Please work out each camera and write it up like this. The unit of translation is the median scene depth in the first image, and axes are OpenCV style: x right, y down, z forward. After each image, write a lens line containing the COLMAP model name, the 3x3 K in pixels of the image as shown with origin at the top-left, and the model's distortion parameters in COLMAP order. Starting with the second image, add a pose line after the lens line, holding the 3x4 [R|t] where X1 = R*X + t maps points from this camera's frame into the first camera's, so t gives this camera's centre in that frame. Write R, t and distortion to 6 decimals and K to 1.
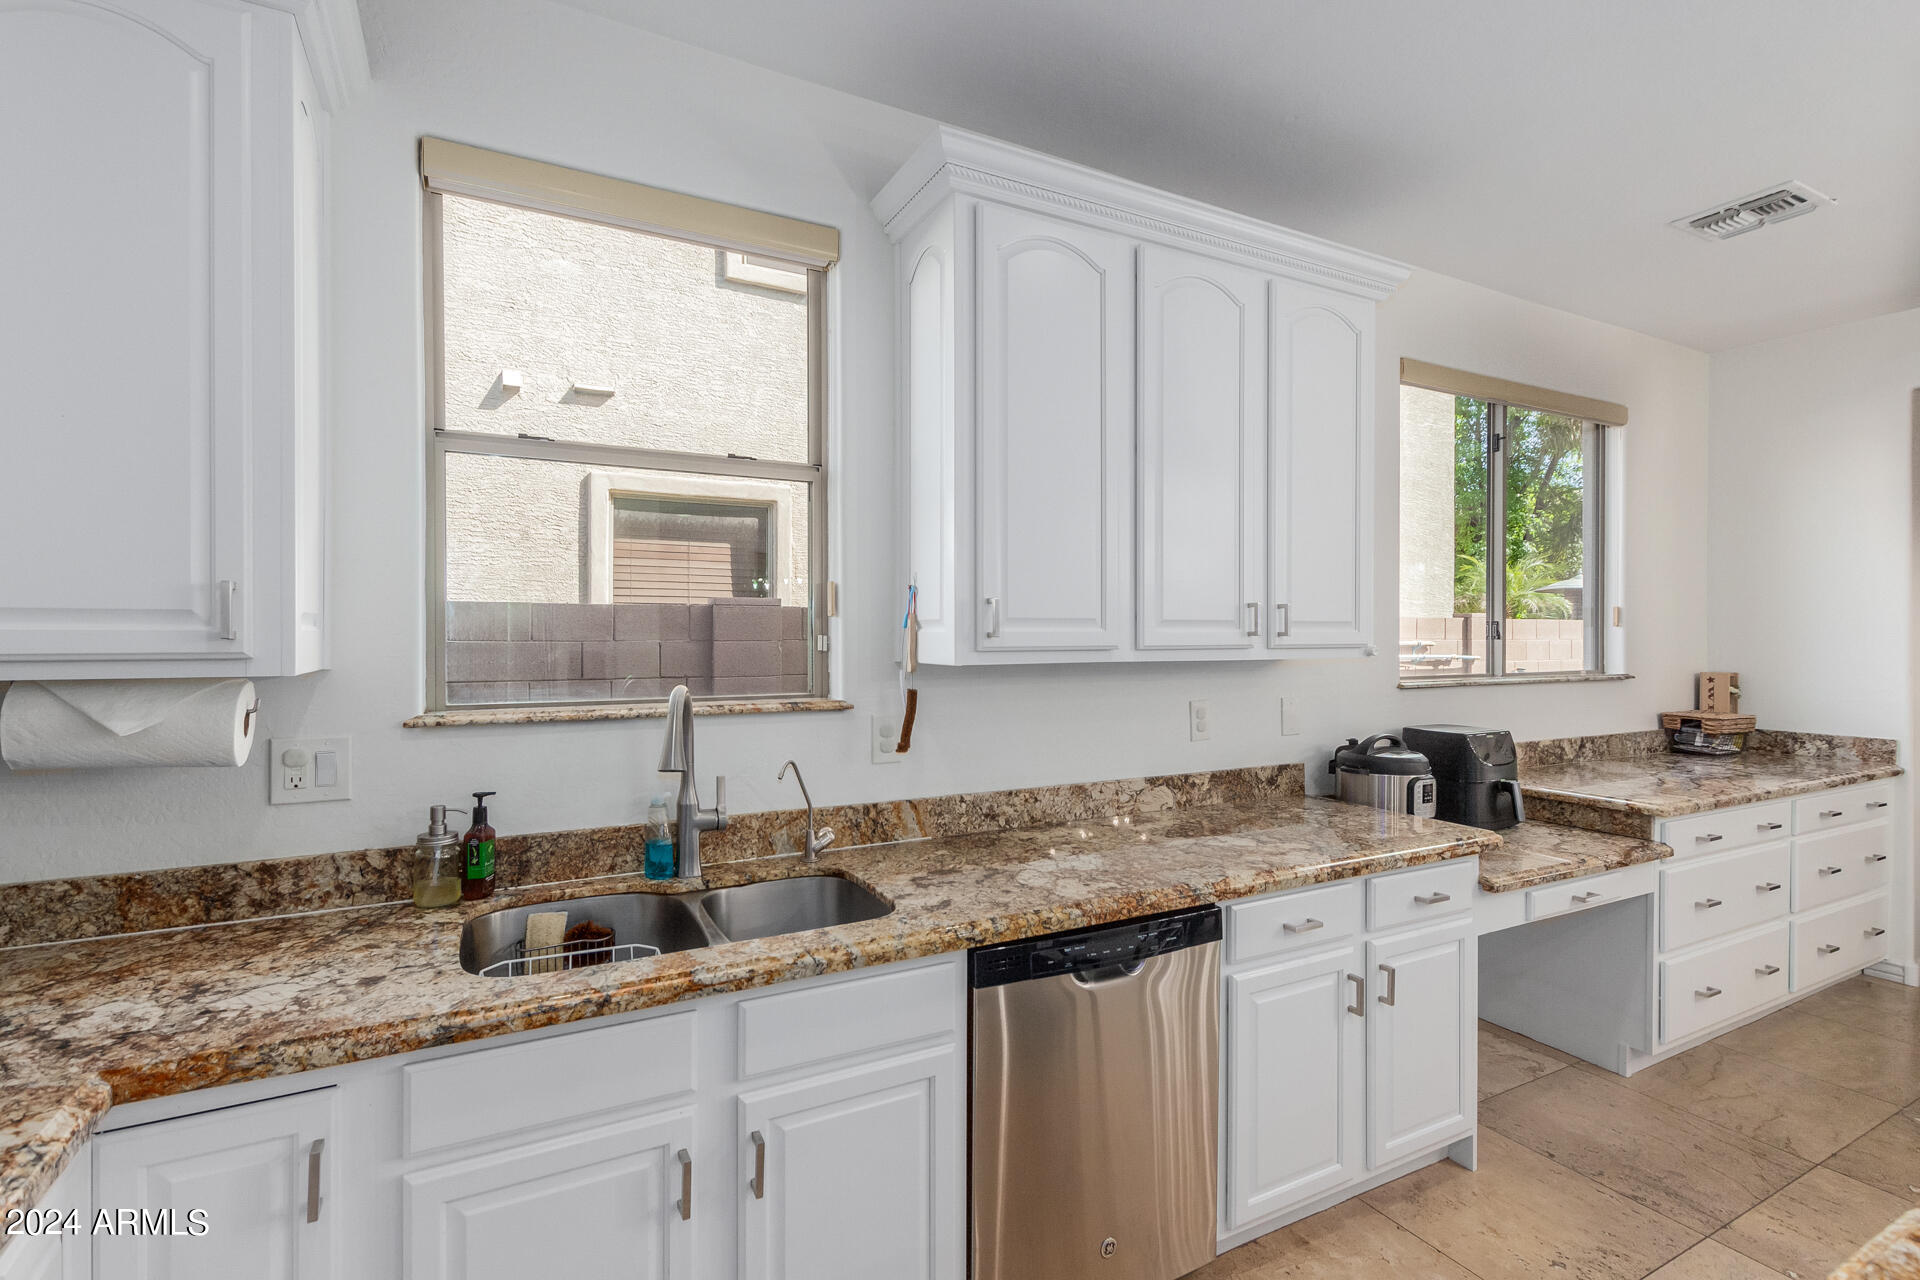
lens RADIAL K [[880.6, 0, 950.9], [0, 880.6, 635.0], [0, 0, 1]] dist [-0.000743, -0.000007]
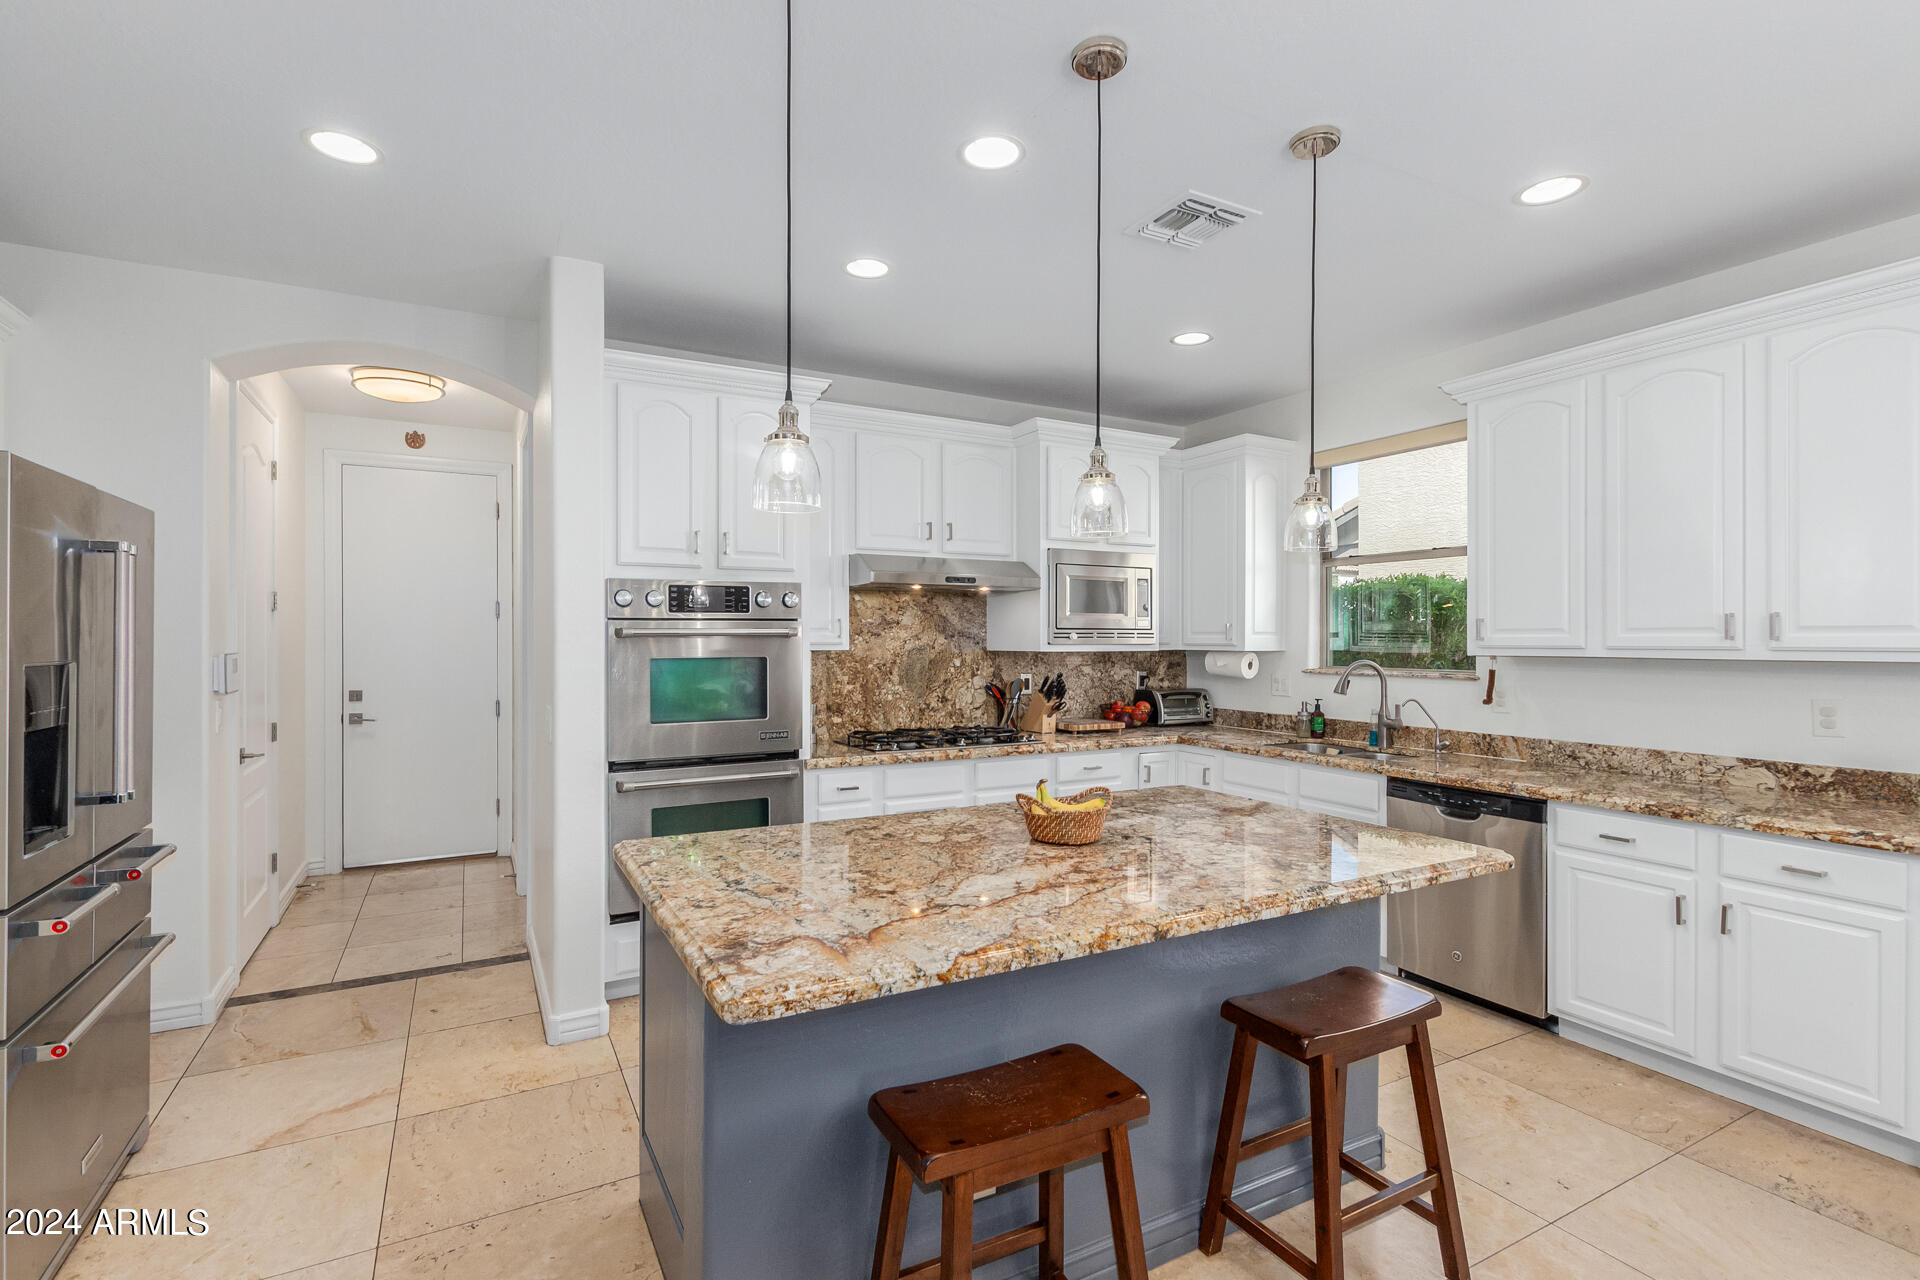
lens RADIAL K [[880.6, 0, 950.9], [0, 880.6, 635.0], [0, 0, 1]] dist [-0.000743, -0.000007]
pose [[0.015738, -0.004893, -0.999864, 1.640618], [0.000547, 0.999988, -0.004885, -0.000526], [0.999876, -0.000470, 0.015740, -0.113528]]
